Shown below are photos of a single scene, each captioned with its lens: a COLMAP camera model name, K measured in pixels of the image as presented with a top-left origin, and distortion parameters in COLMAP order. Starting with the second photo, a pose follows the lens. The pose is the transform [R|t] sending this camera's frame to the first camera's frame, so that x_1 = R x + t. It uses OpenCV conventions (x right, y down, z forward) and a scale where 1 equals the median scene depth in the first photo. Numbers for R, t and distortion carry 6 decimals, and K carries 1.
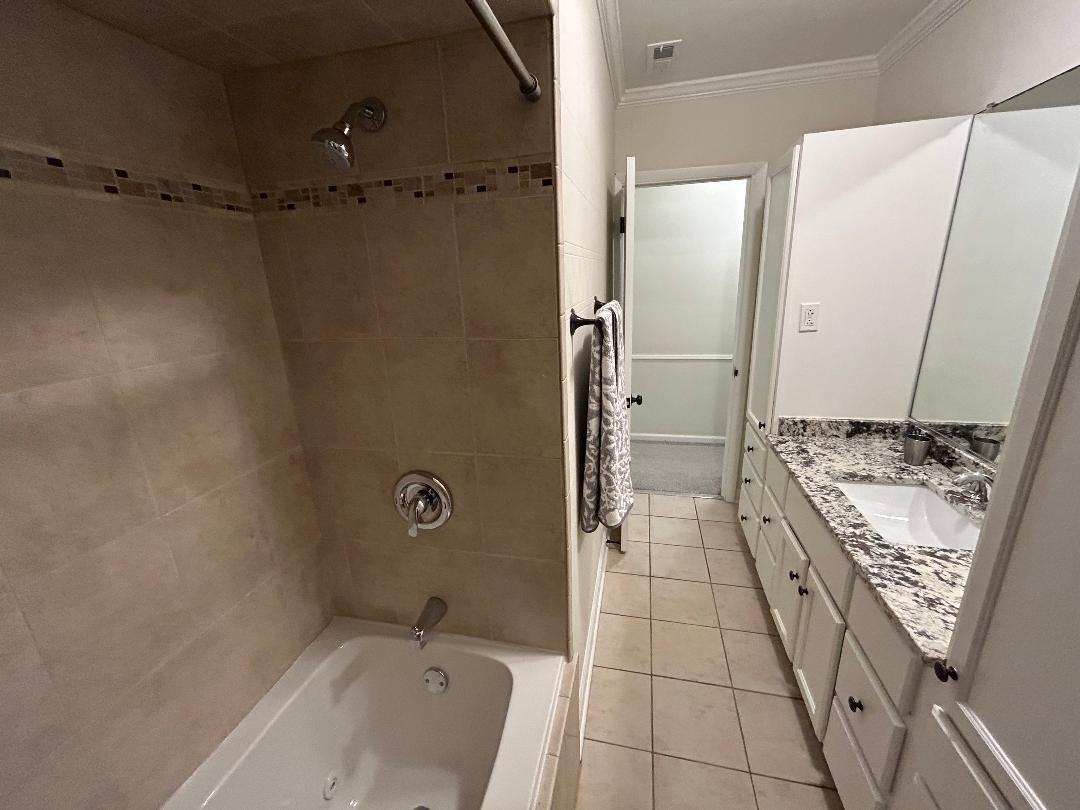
lens RADIAL K [[435.4, 0, 541.7], [0, 435.4, 402.8], [0, 0, 1]] dist [0.001425, 0.000100]
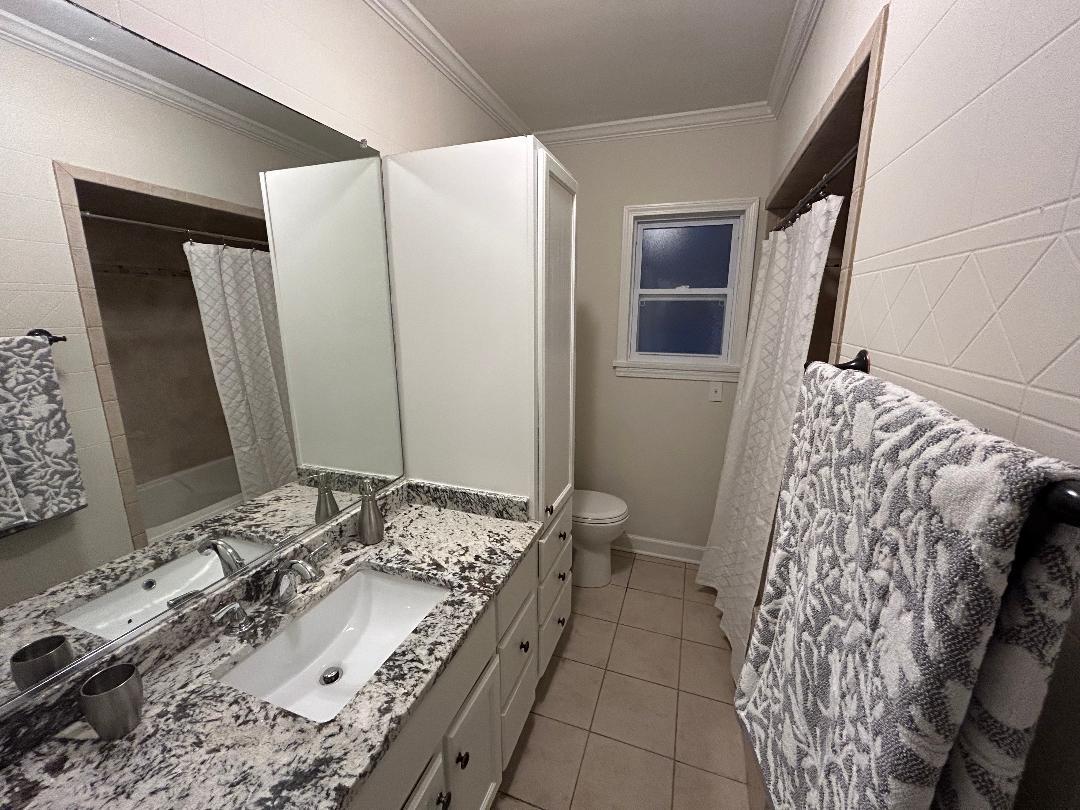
lens RADIAL K [[435.4, 0, 541.7], [0, 435.4, 402.8], [0, 0, 1]] dist [0.001425, 0.000100]
pose [[-0.993090, 0.013174, 0.116609, 0.446681], [0.066925, 0.879825, 0.470562, -0.460938], [-0.096396, 0.475115, -0.874628, 1.546152]]
